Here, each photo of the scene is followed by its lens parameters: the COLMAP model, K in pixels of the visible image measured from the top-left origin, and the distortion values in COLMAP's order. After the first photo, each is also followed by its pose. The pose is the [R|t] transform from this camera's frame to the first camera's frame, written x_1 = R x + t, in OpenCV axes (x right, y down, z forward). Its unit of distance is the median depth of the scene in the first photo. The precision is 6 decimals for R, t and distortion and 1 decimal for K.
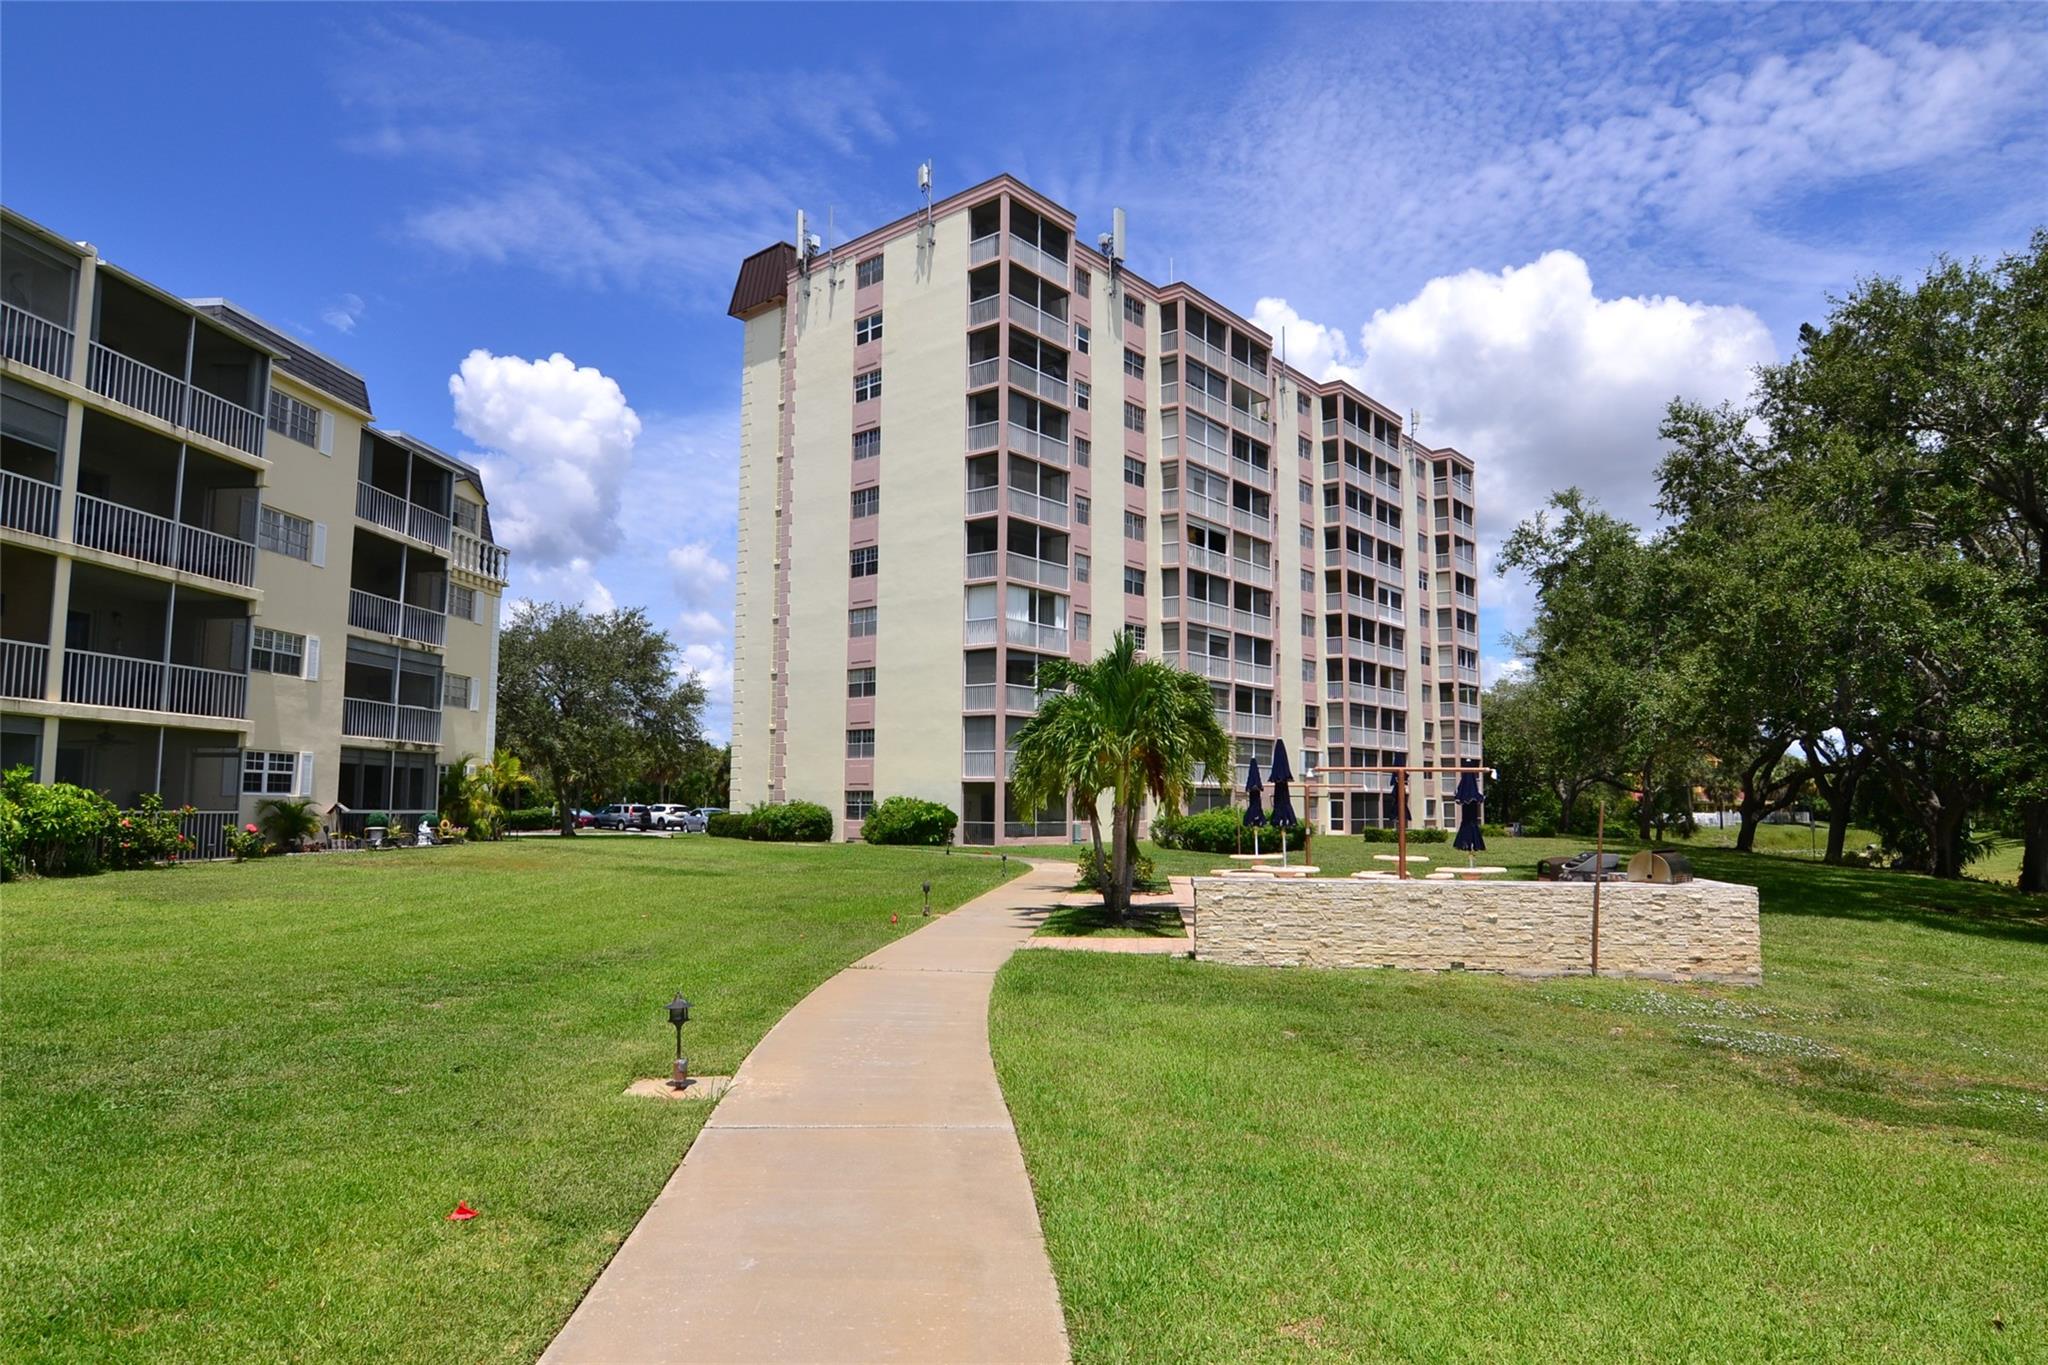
lens RADIAL K [[1217.6, 0, 1018.0], [0, 1217.6, 686.5], [0, 0, 1]] dist [-0.024250, -0.000964]
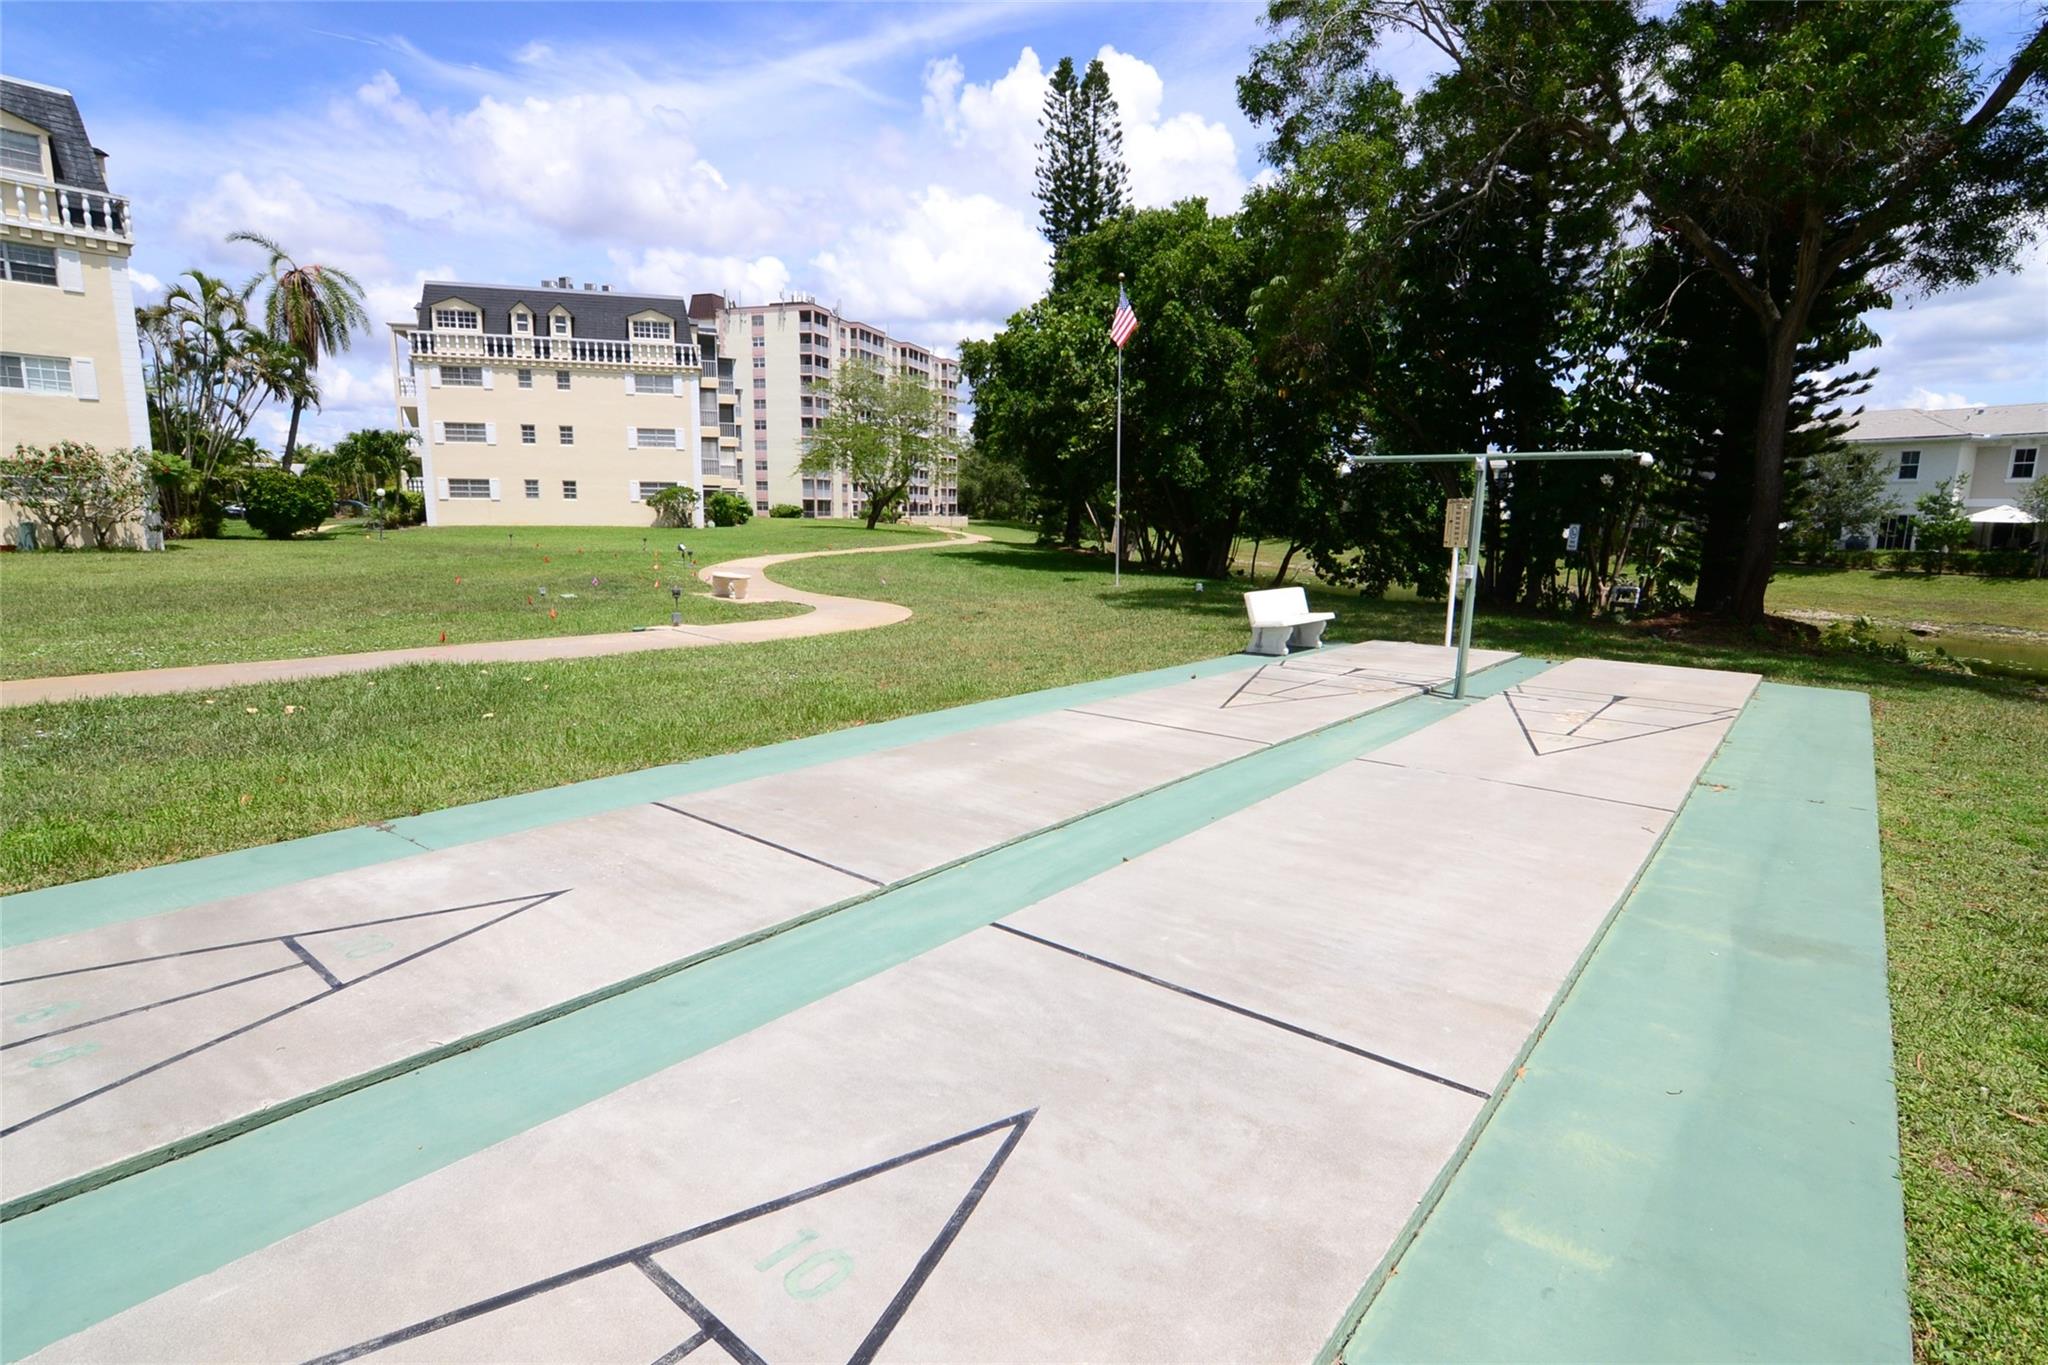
lens RADIAL K [[988.1, 0, 1023.0], [0, 988.1, 677.9], [0, 0, 1]] dist [-0.001042, -0.000027]
pose [[0.916752, -0.064494, 0.394217, -0.483125], [-0.043515, 0.964883, 0.259050, -0.144073], [-0.397081, -0.254639, 0.881752, -1.426406]]
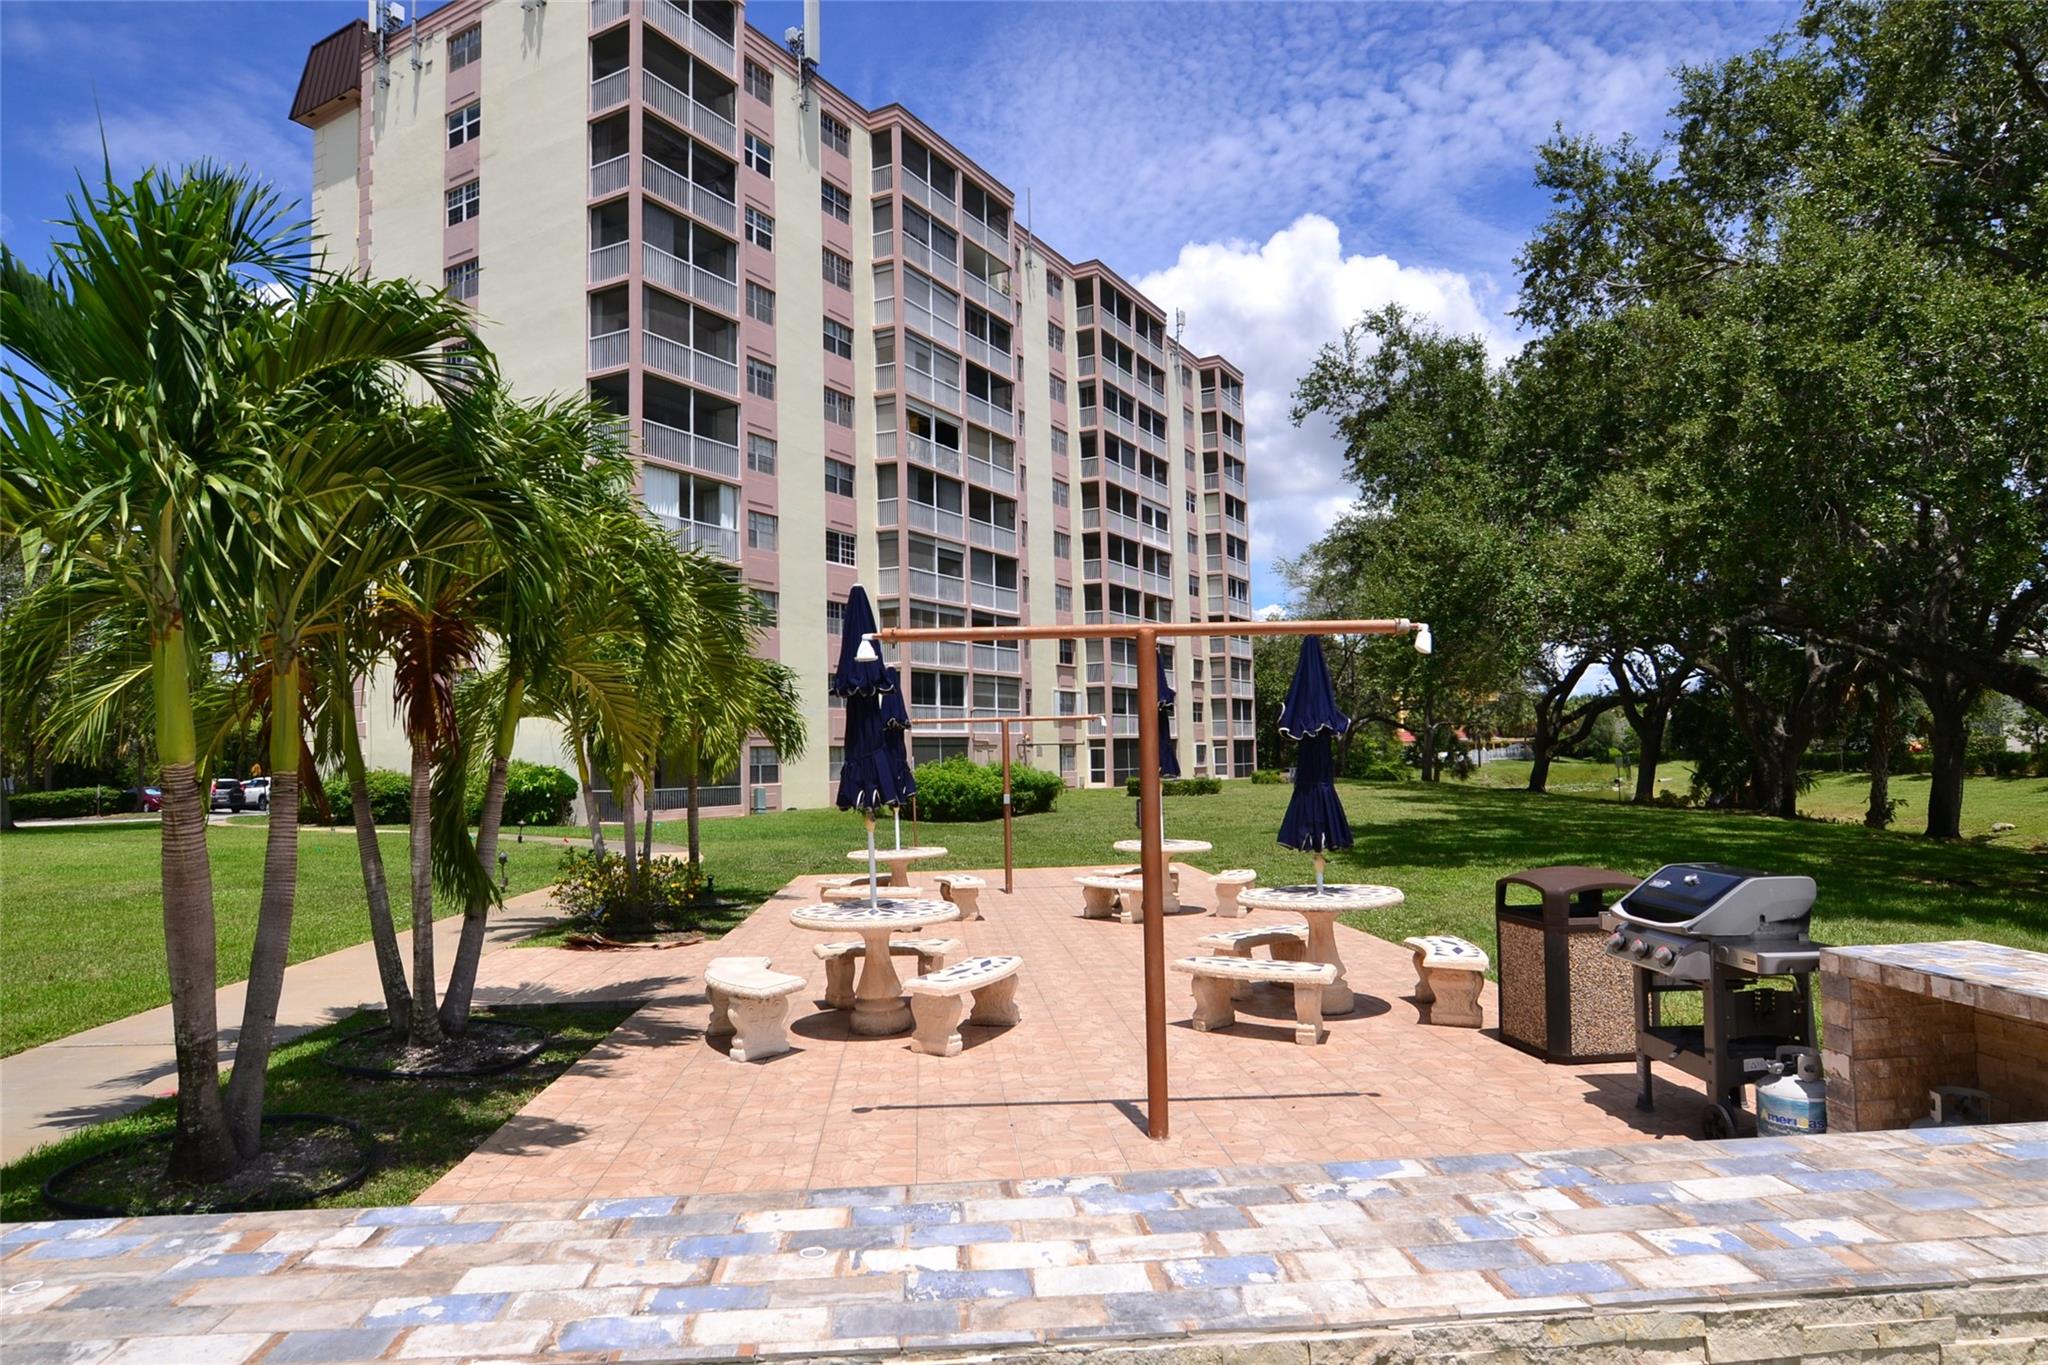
lens RADIAL K [[1146.3, 0, 1023.9], [0, 1146.3, 685.6], [0, 0, 1]] dist [-0.028638, -0.001476]
pose [[0.984124, -0.019130, 0.176449, 0.078319], [0.013437, 0.999352, 0.033402, 0.024432], [-0.176973, -0.030501, 0.983743, 0.240013]]
